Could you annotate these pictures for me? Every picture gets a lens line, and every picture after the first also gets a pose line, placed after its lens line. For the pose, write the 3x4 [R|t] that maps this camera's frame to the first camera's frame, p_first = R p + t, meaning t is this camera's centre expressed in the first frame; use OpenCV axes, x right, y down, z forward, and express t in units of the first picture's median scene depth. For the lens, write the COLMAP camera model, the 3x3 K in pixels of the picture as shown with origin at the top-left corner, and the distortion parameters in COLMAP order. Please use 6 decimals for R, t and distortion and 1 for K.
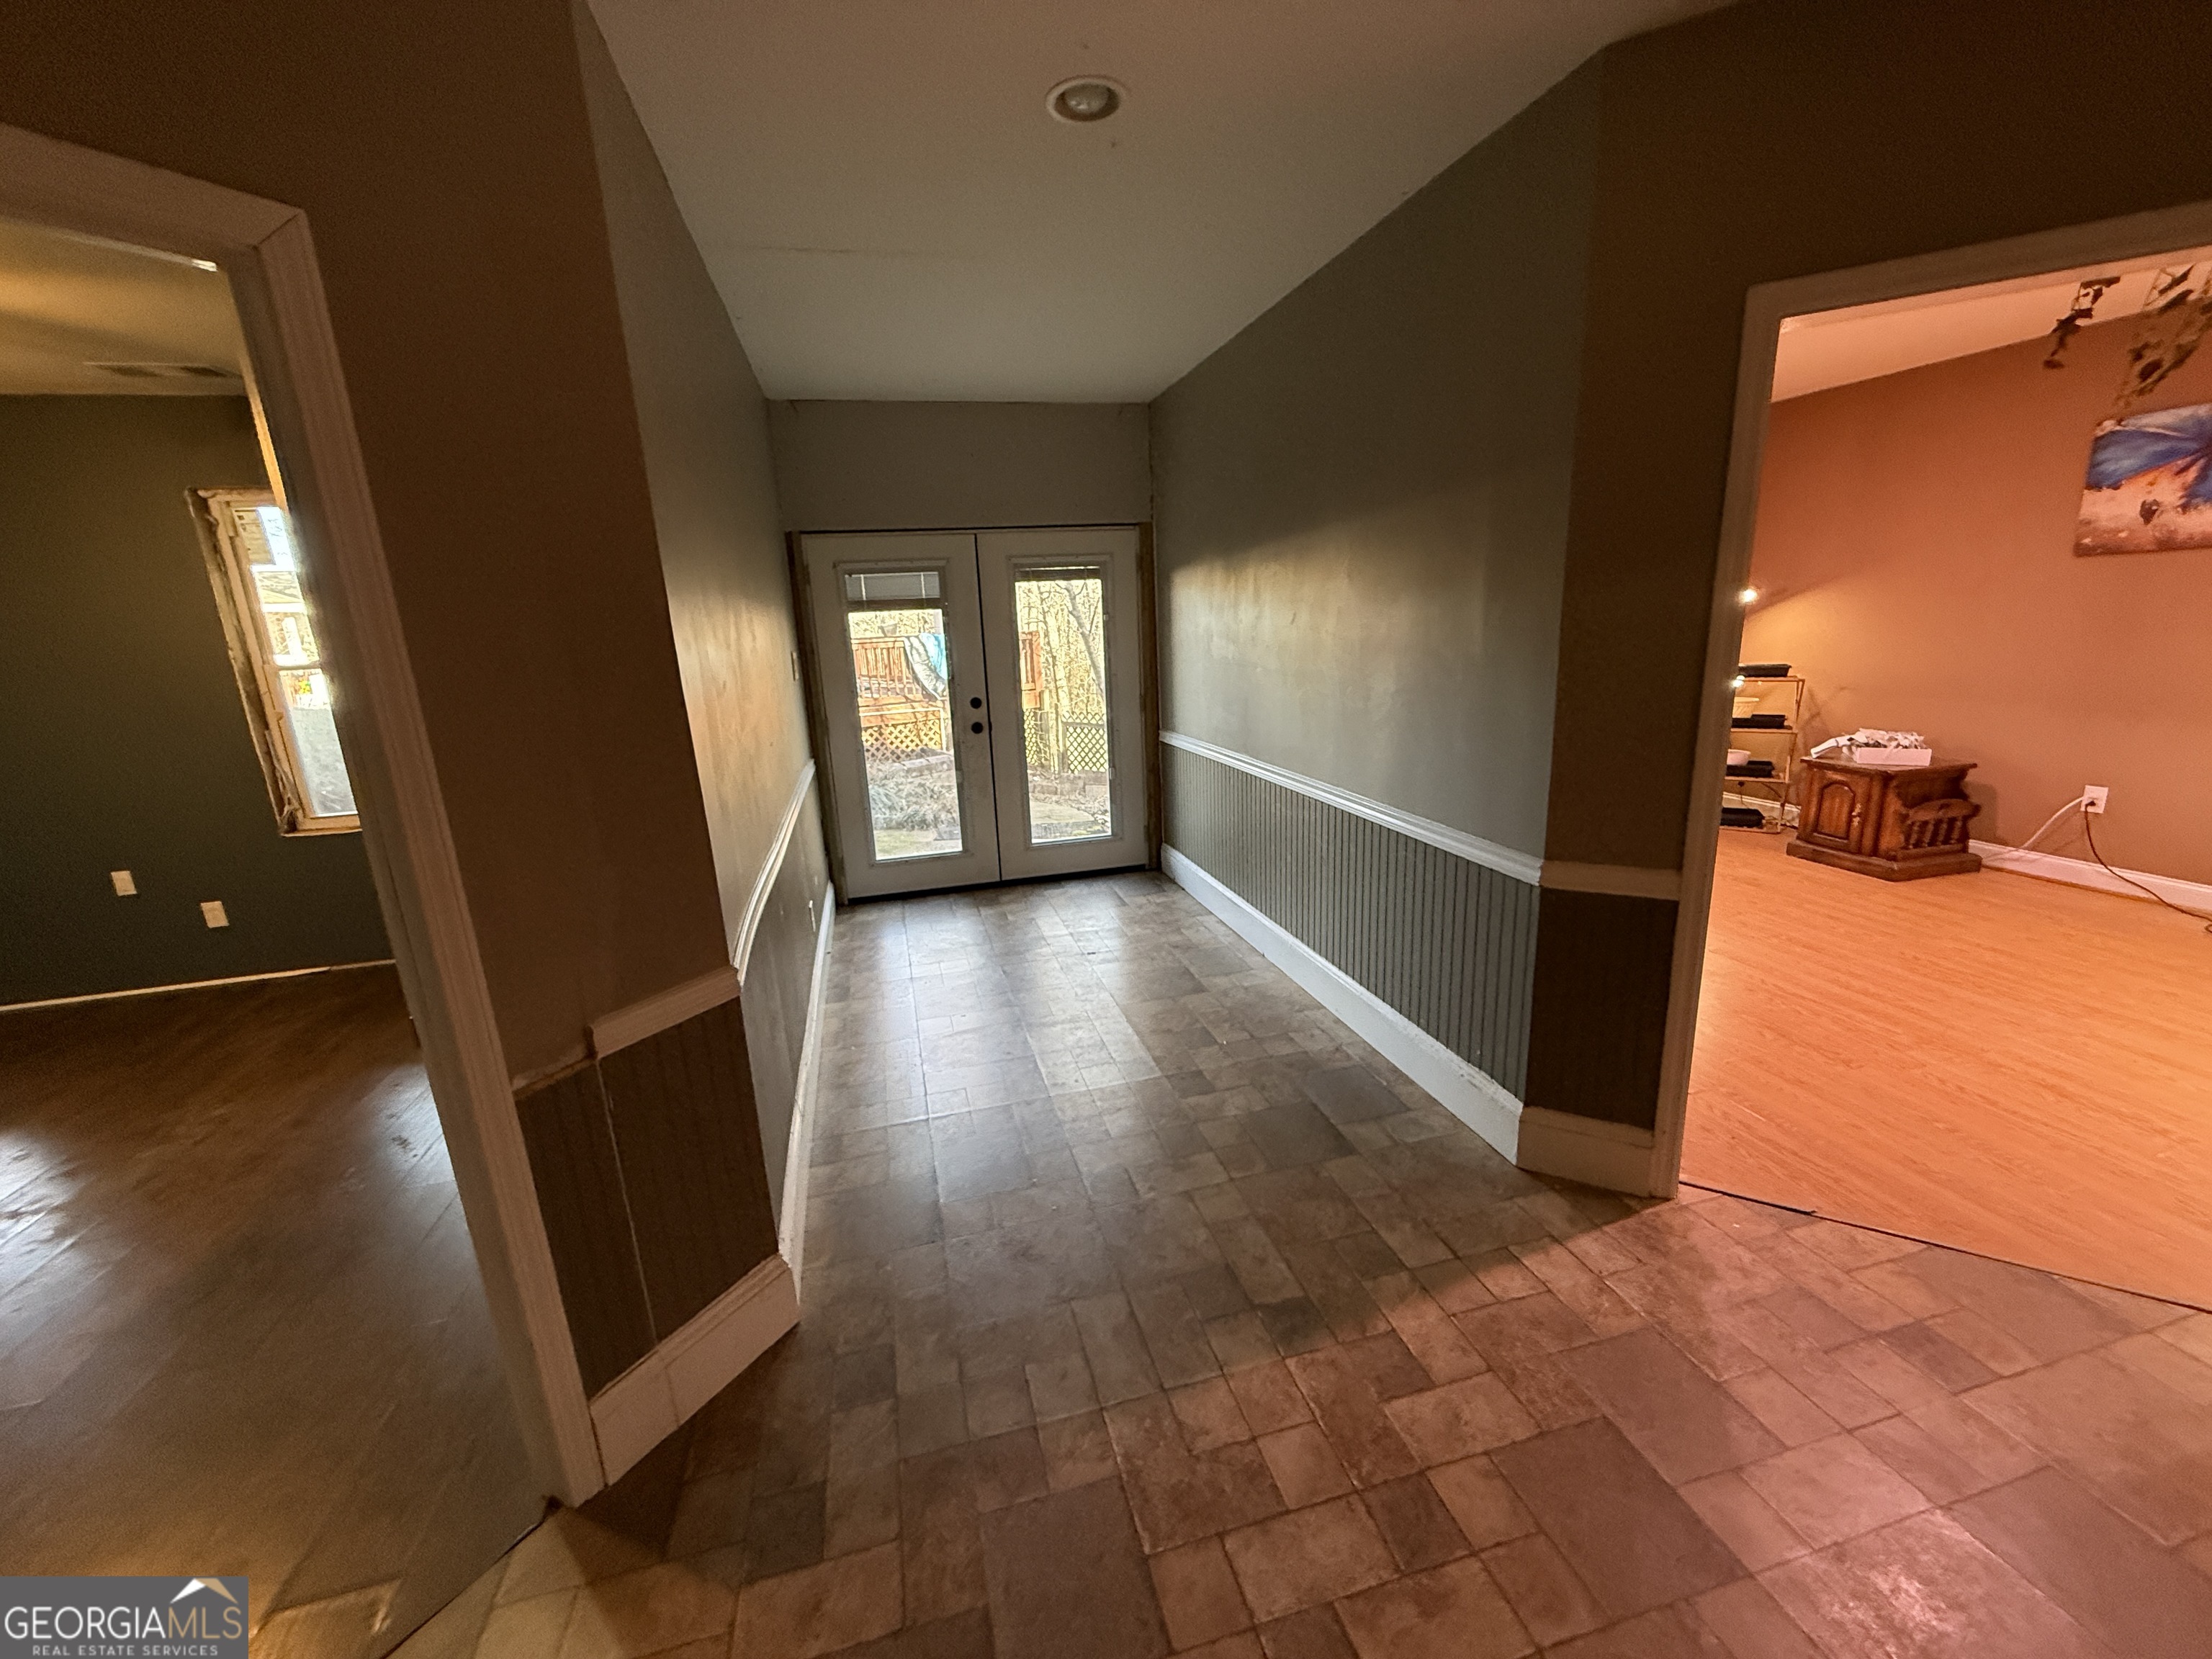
lens RADIAL K [[880.6, 0, 1101.1], [0, 880.6, 827.6], [0, 0, 1]] dist [-0.000456, 0.000415]
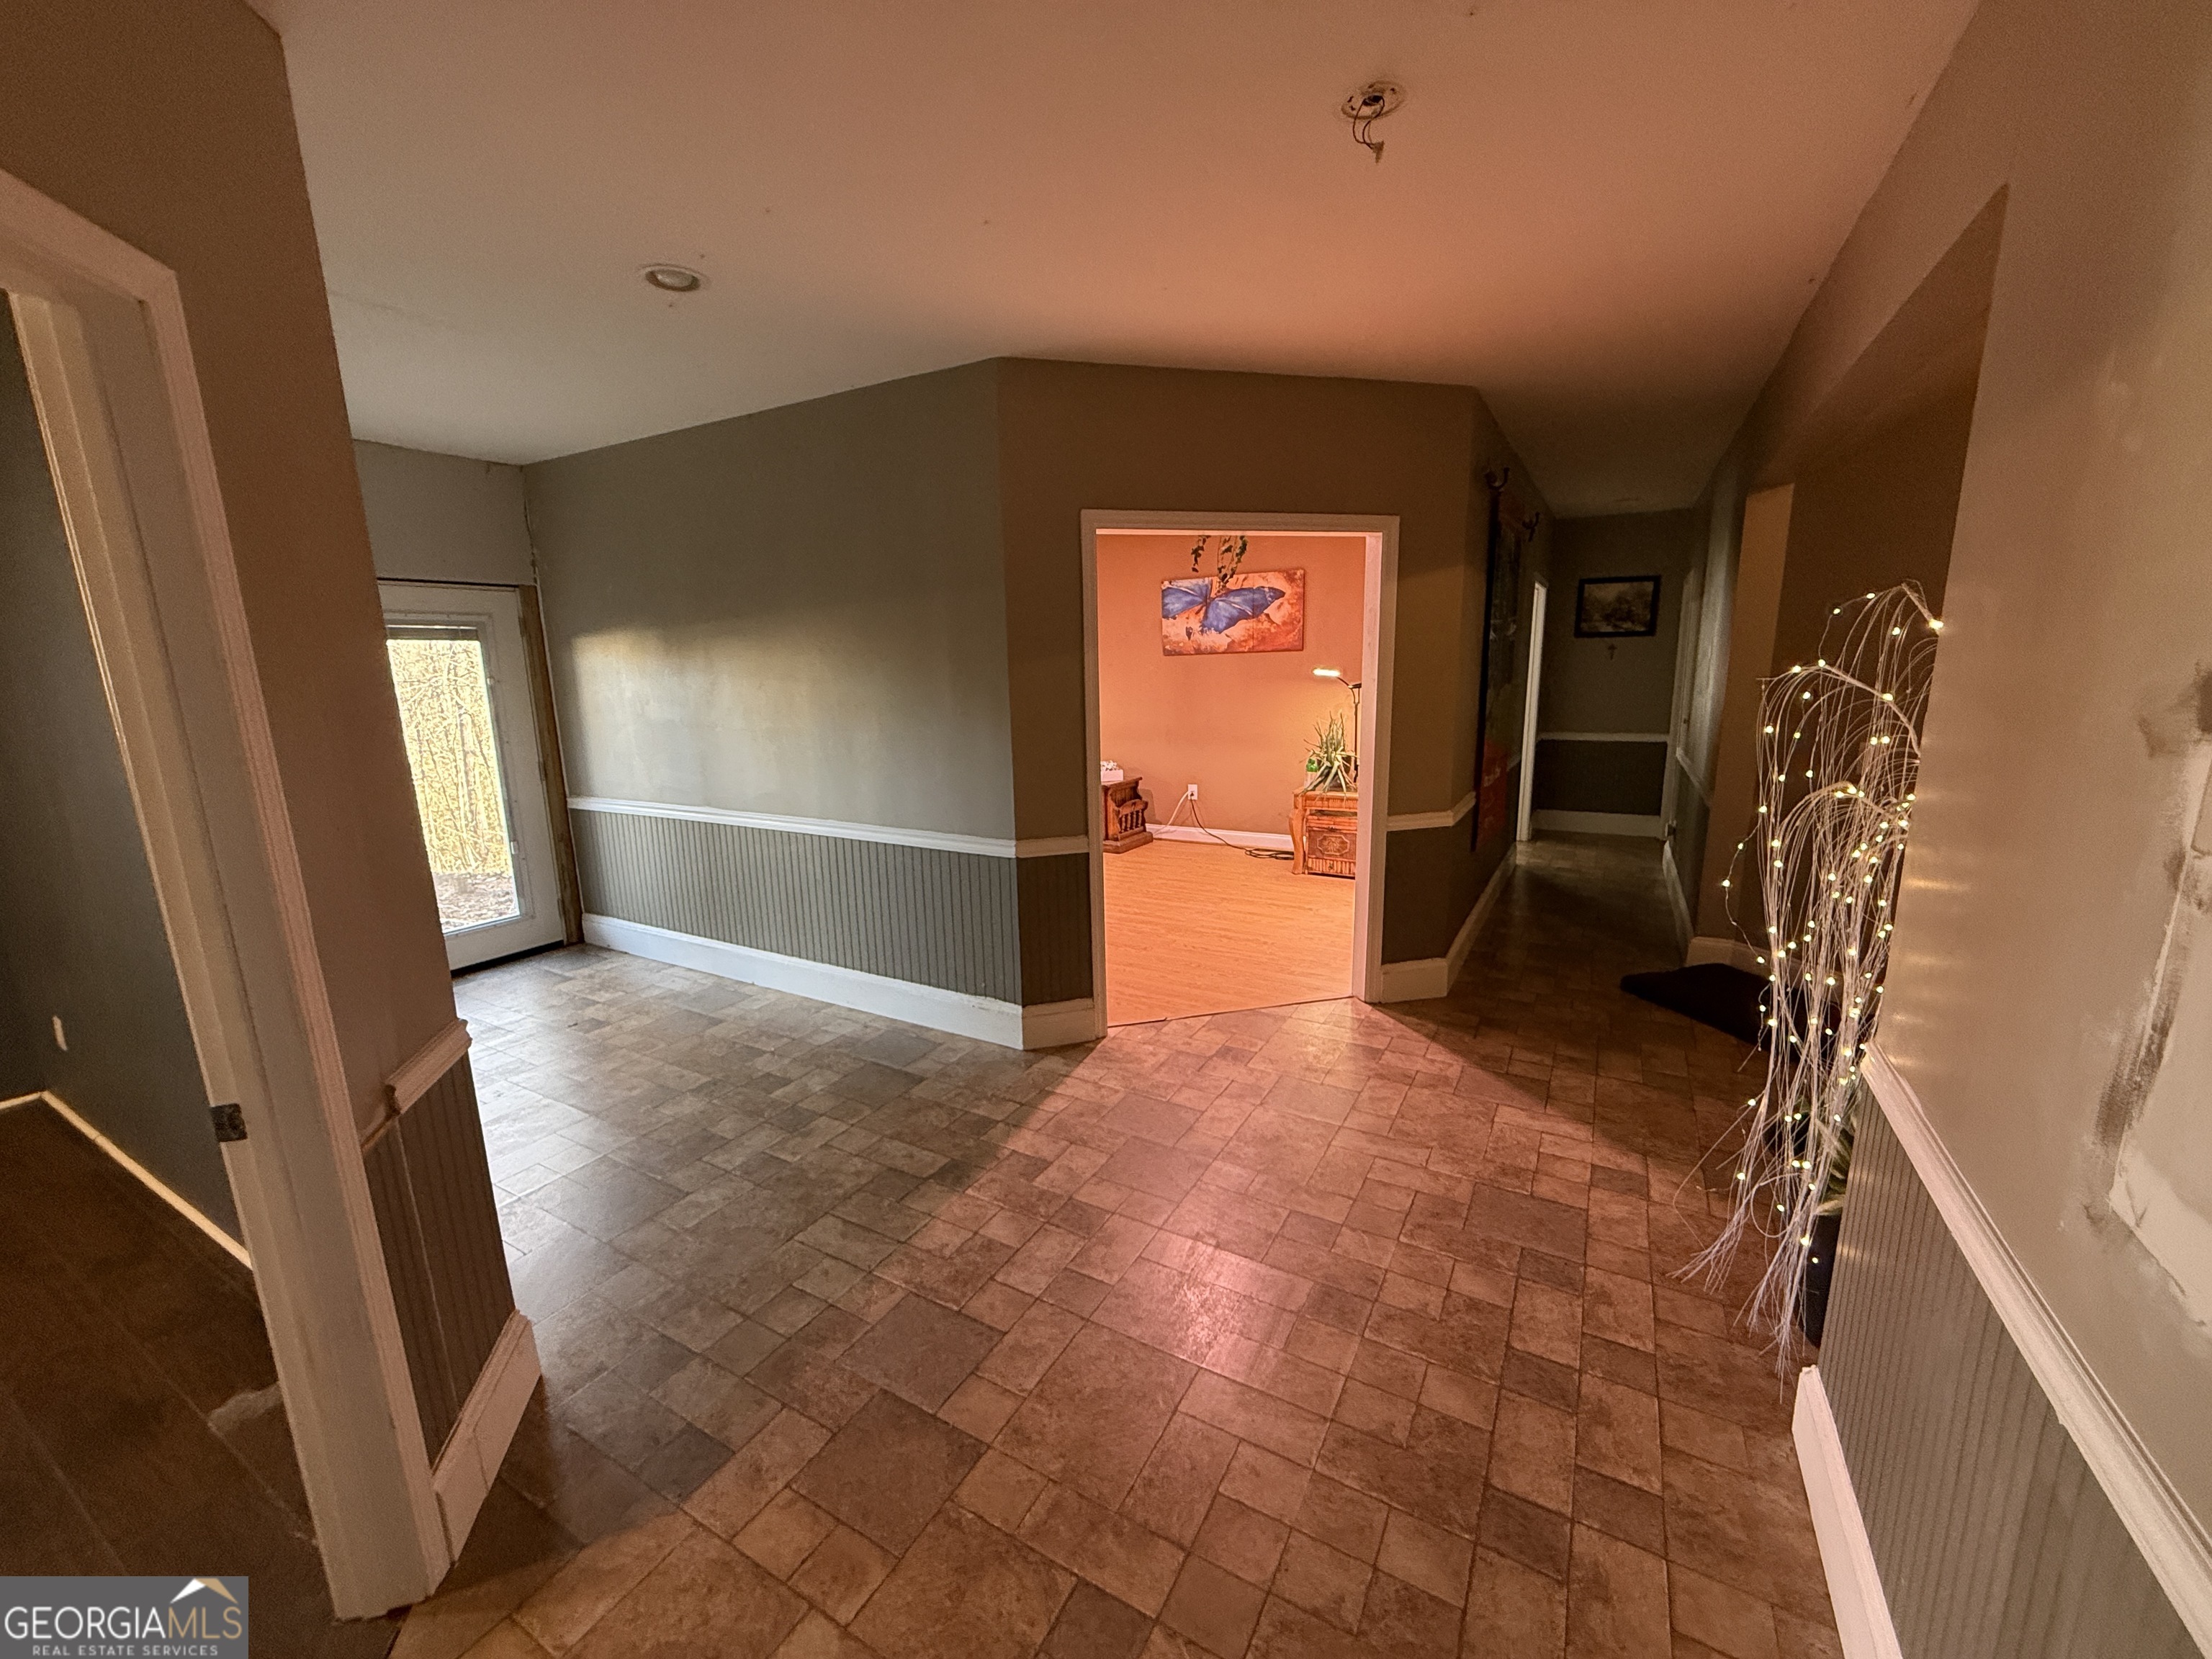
lens RADIAL K [[880.6, 0, 1101.1], [0, 880.6, 827.6], [0, 0, 1]] dist [-0.000456, 0.000415]
pose [[0.697161, -0.102667, 0.709525, -0.265519], [0.156478, 0.987622, -0.010844, 0.029798], [-0.699629, 0.118585, 0.704597, -0.106958]]
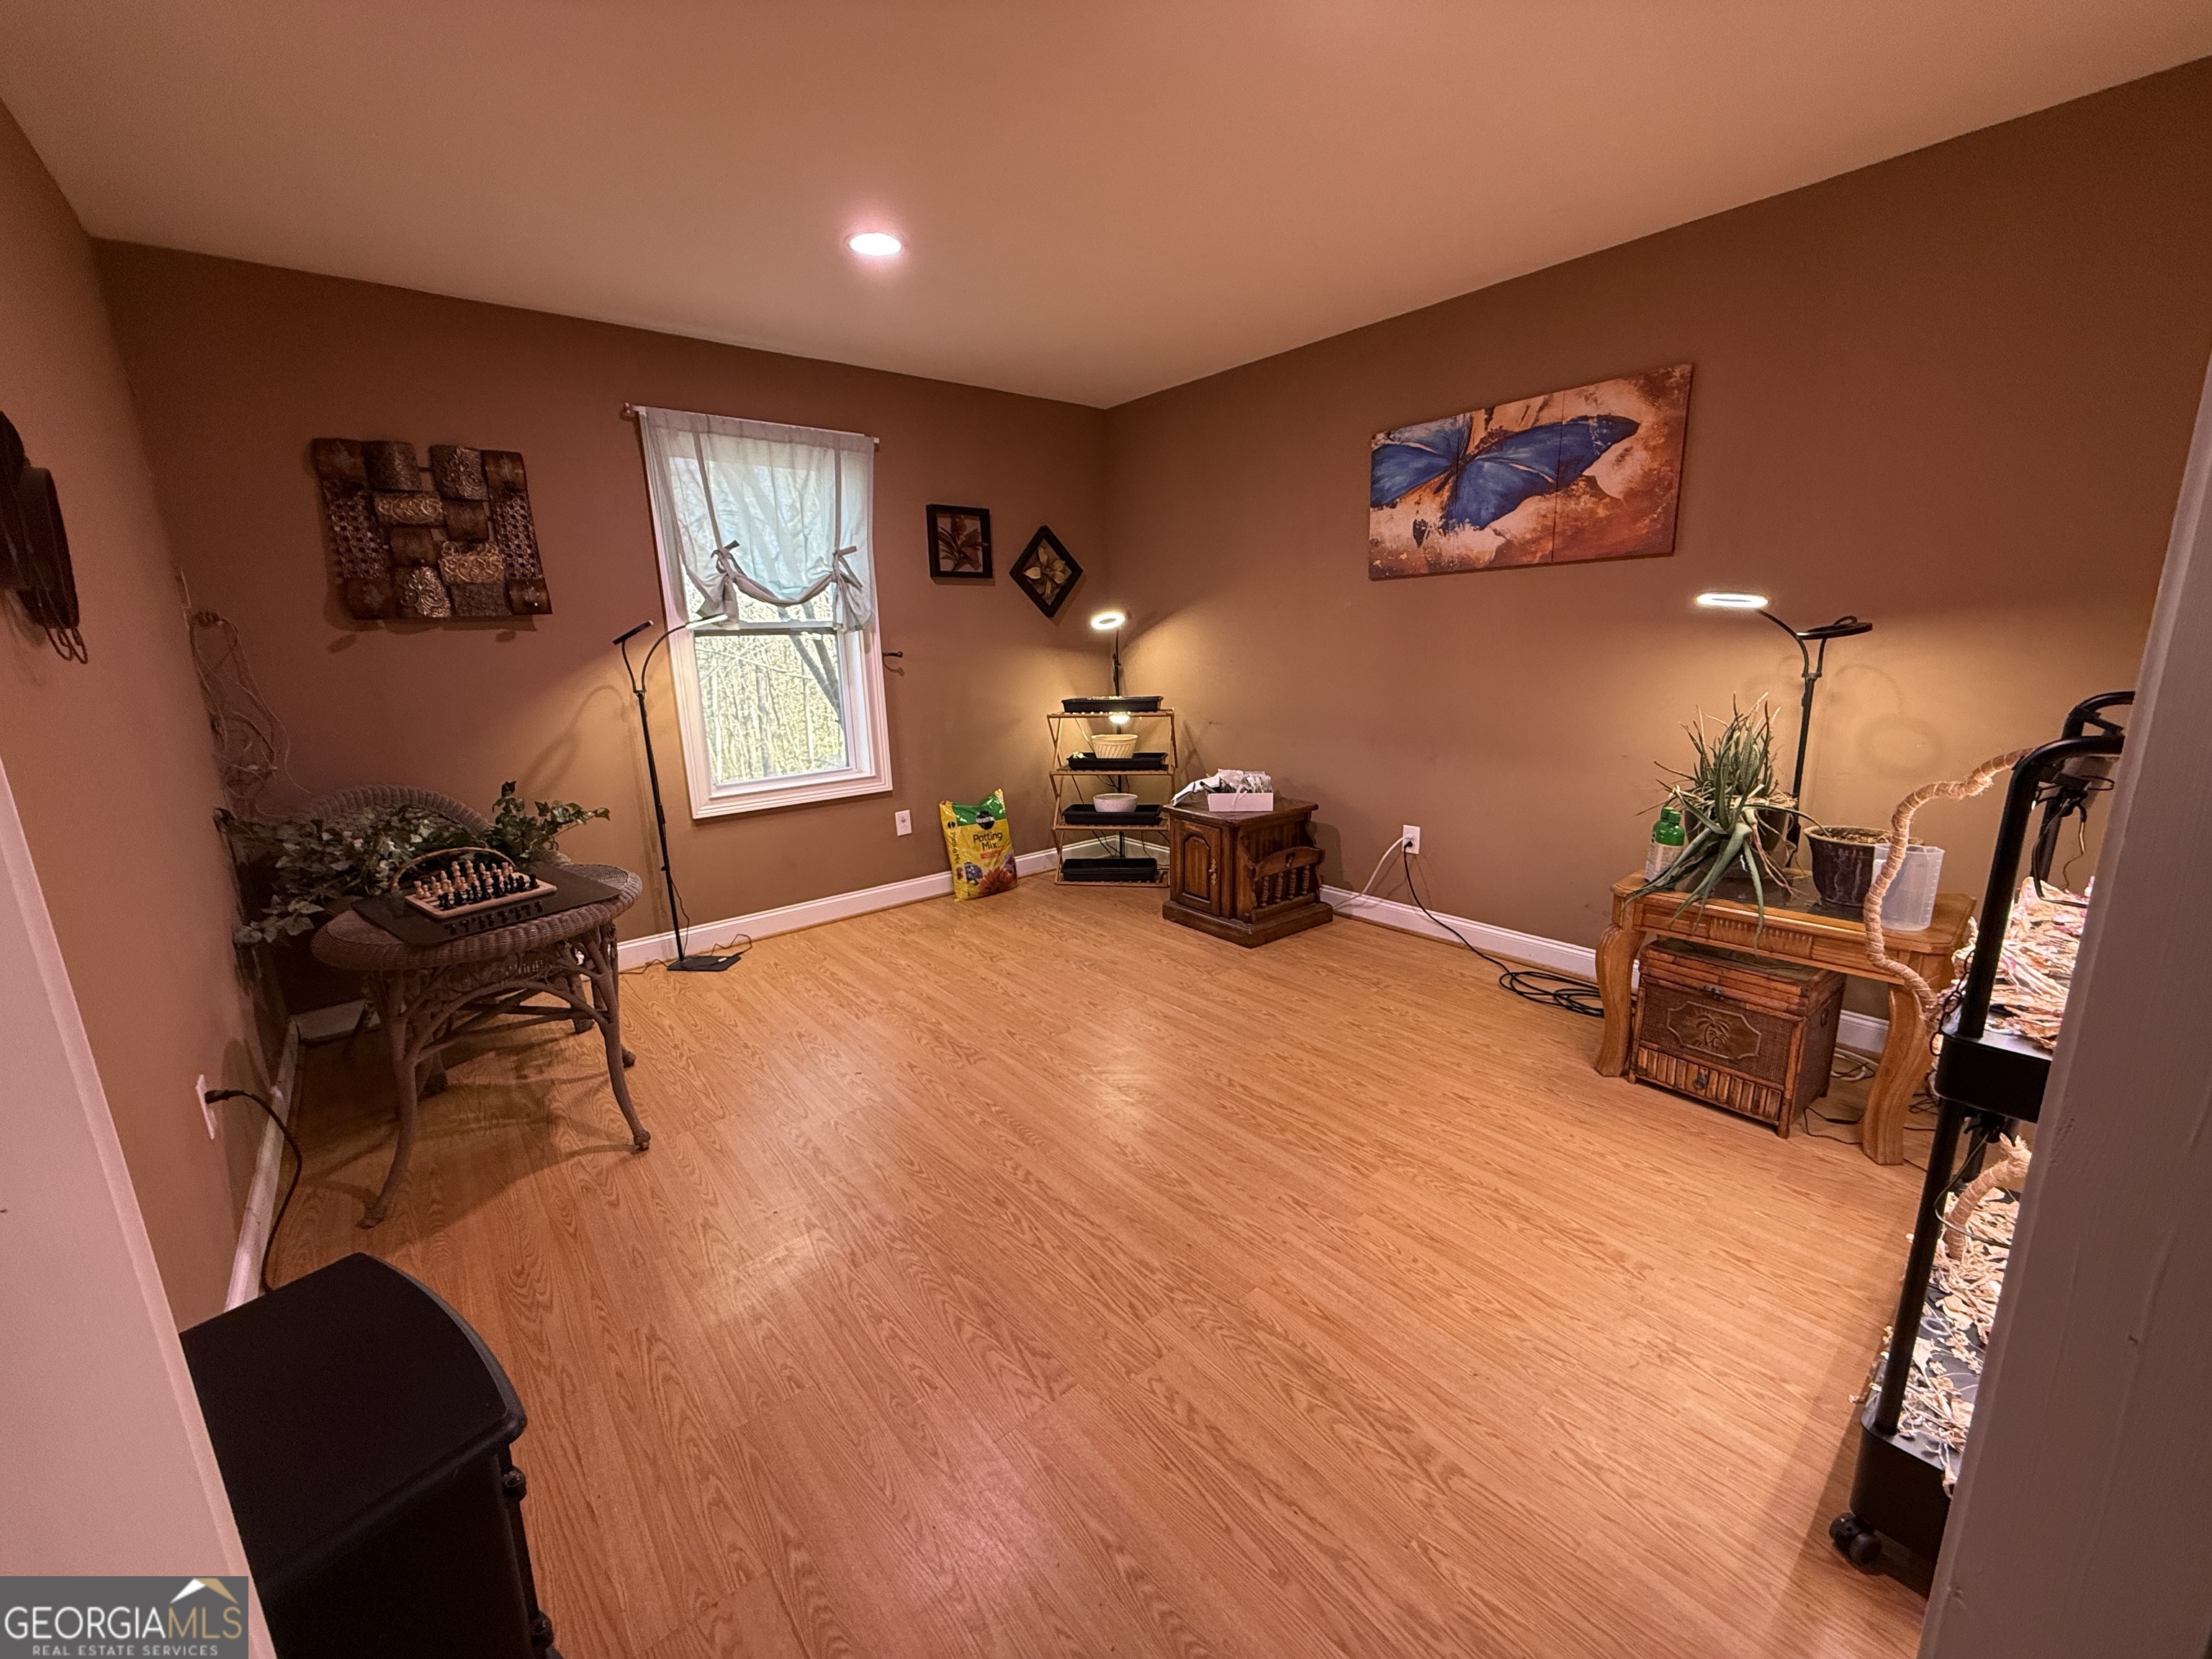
lens RADIAL K [[880.6, 0, 1101.1], [0, 880.6, 827.6], [0, 0, 1]] dist [-0.000456, 0.000415]
pose [[0.903588, -0.072804, 0.422171, 0.456890], [0.086308, 0.996185, -0.012935, -0.063318], [-0.419618, 0.048124, 0.906424, 0.303952]]
